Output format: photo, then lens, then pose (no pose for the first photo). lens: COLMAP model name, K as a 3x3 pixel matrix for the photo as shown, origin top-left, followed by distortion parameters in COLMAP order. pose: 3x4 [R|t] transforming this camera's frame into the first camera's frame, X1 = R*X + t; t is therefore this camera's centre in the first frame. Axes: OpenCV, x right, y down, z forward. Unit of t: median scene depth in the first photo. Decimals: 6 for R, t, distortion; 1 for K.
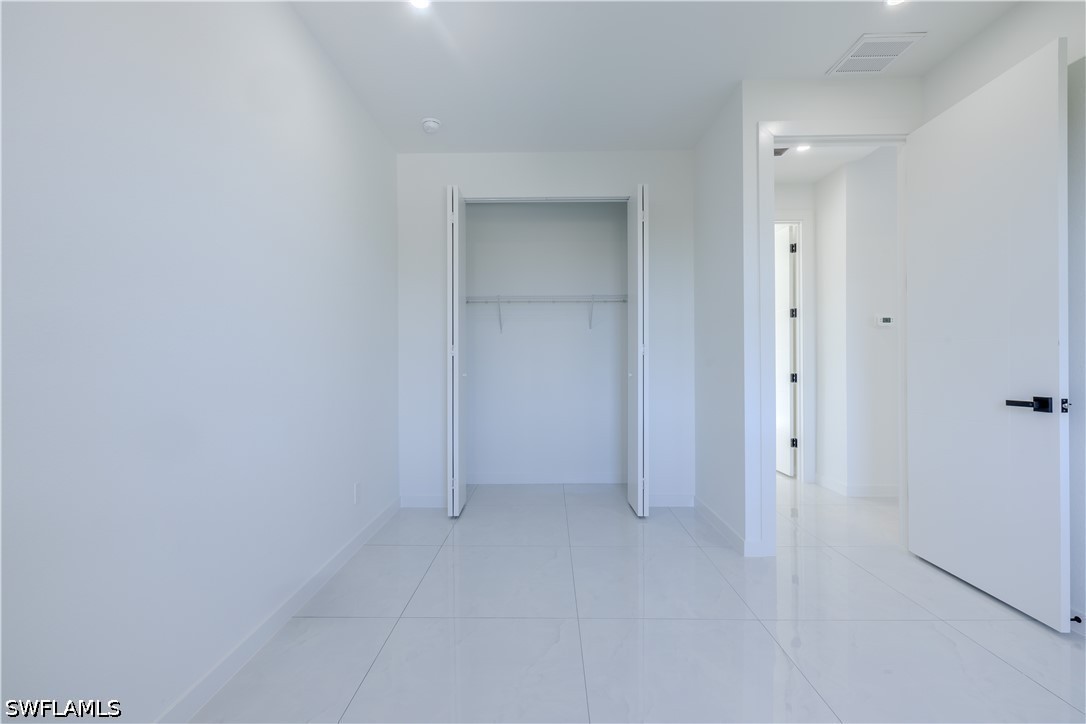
lens RADIAL K [[455.7, 0, 542.4], [0, 455.7, 362.1], [0, 0, 1]] dist [0.000778, -0.000984]
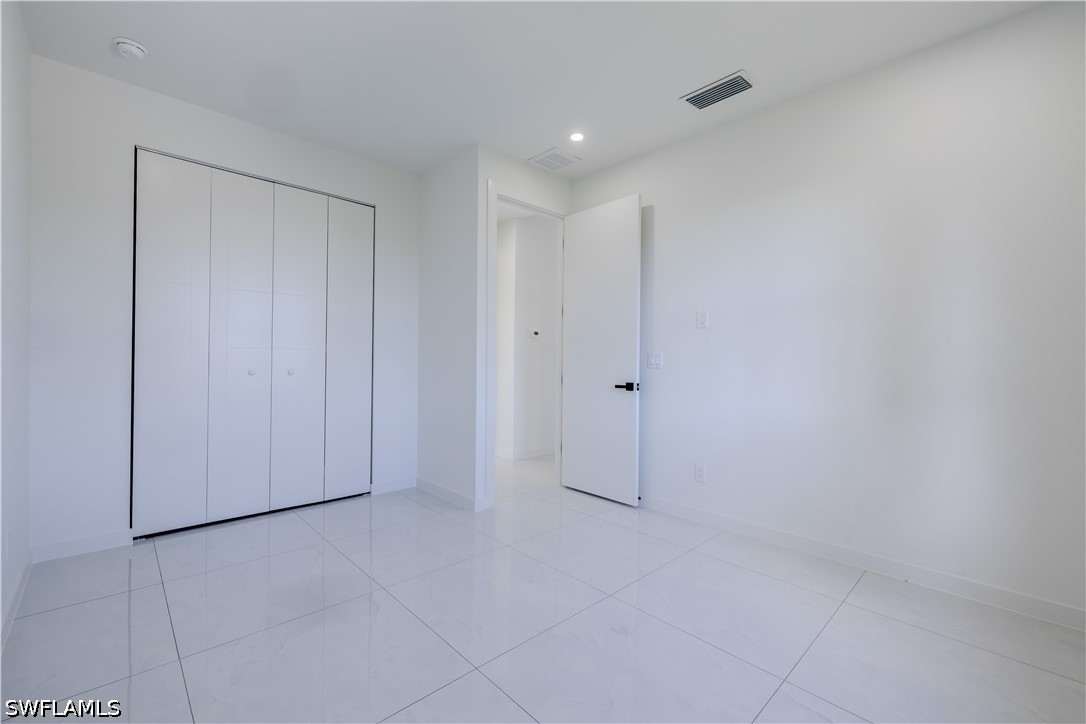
lens RADIAL K [[455.7, 0, 542.8], [0, 455.7, 361.1], [0, 0, 1]] dist [0.000778, -0.000984]
pose [[0.711223, 0.012452, 0.702856, -0.336595], [-0.013640, 0.999899, -0.003912, 0.000830], [-0.702834, -0.006805, 0.711321, -0.052314]]
